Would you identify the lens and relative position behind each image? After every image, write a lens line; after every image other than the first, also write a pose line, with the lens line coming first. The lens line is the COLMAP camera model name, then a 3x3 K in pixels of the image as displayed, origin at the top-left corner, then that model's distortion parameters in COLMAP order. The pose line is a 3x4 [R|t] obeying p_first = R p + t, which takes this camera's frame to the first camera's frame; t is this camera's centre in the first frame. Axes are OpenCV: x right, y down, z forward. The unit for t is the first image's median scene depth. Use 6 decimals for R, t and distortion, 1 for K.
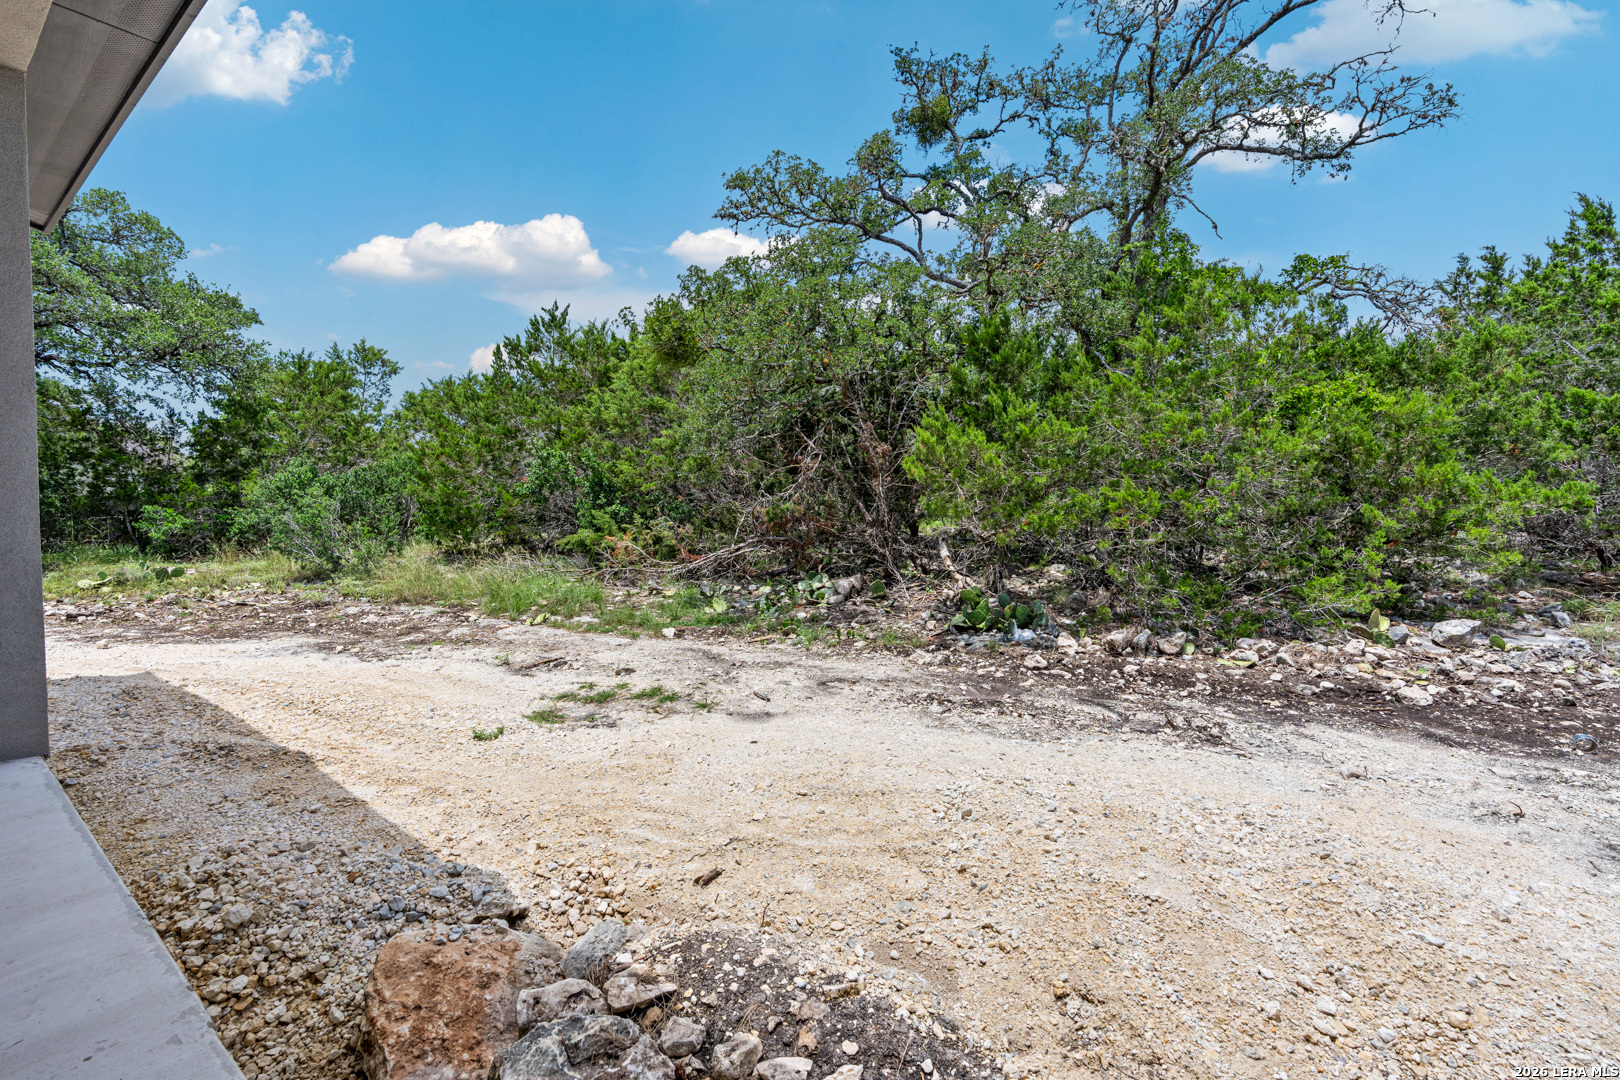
lens RADIAL K [[741.7, 0, 796.3], [0, 741.7, 540.8], [0, 0, 1]] dist [-0.006301, 0.002823]
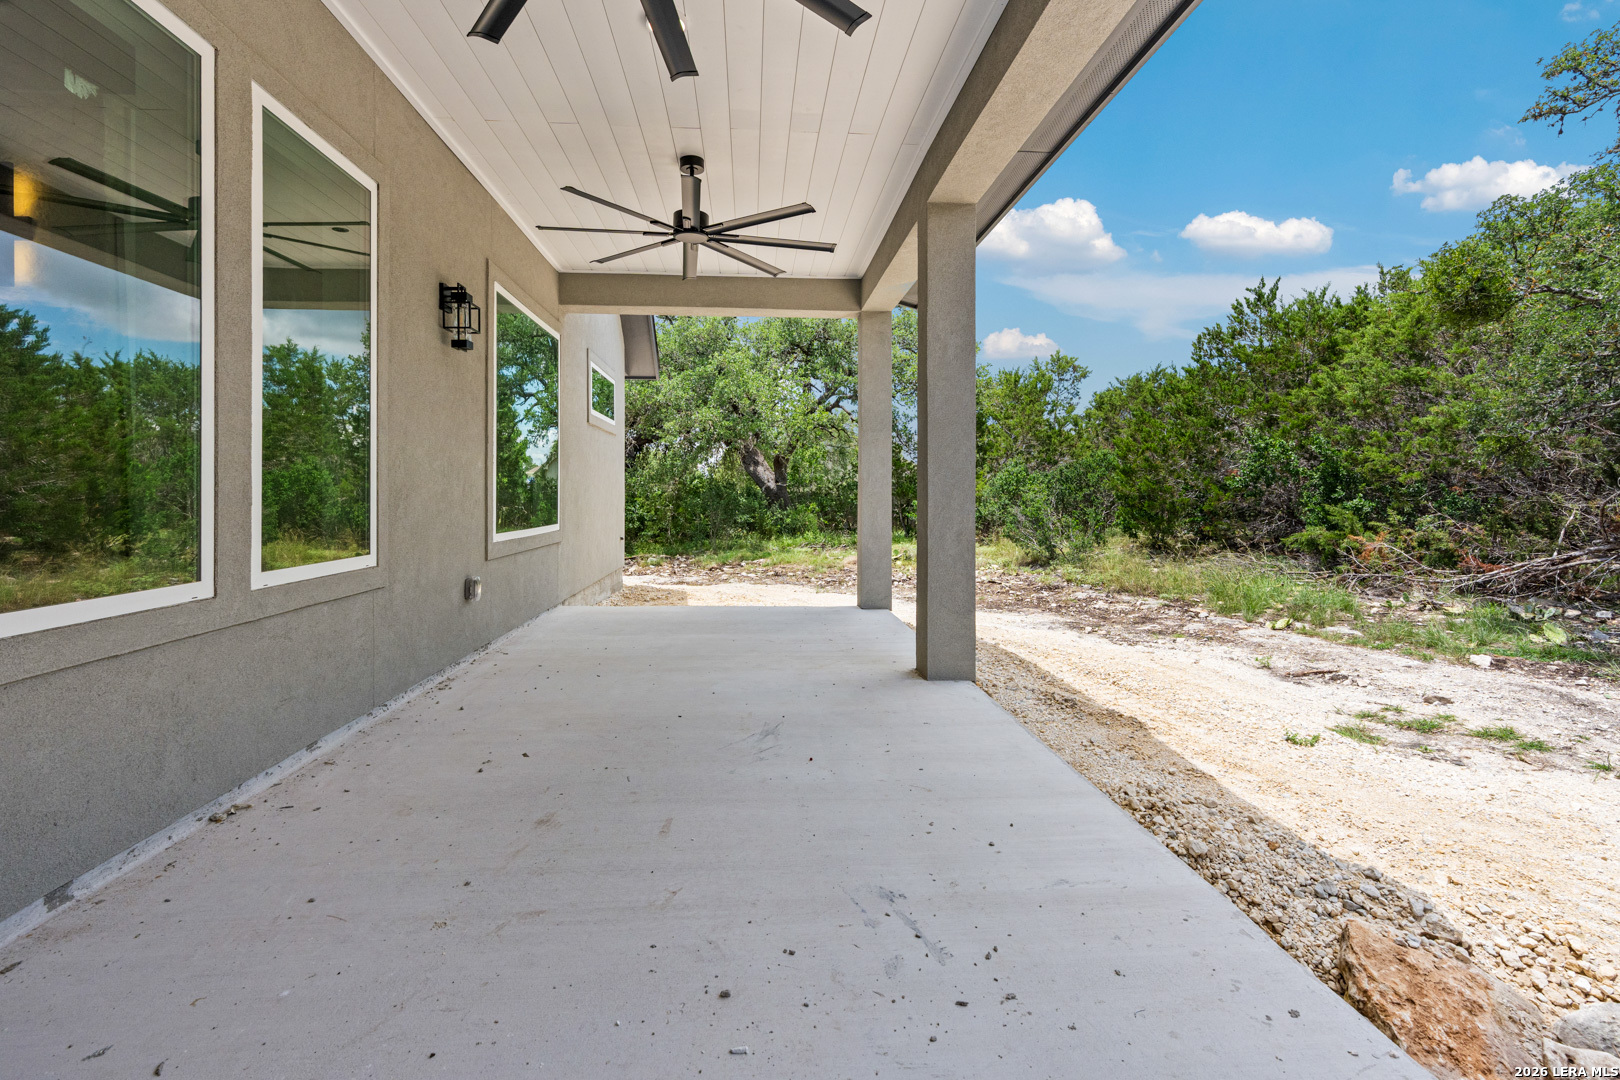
lens RADIAL K [[741.7, 0, 778.4], [0, 741.7, 497.5], [0, 0, 1]] dist [-0.006301, 0.002823]
pose [[0.669850, -0.004550, -0.742482, -0.071408], [-0.031661, 0.998897, -0.034686, 0.000619], [0.741821, 0.046742, 0.668967, -0.075764]]
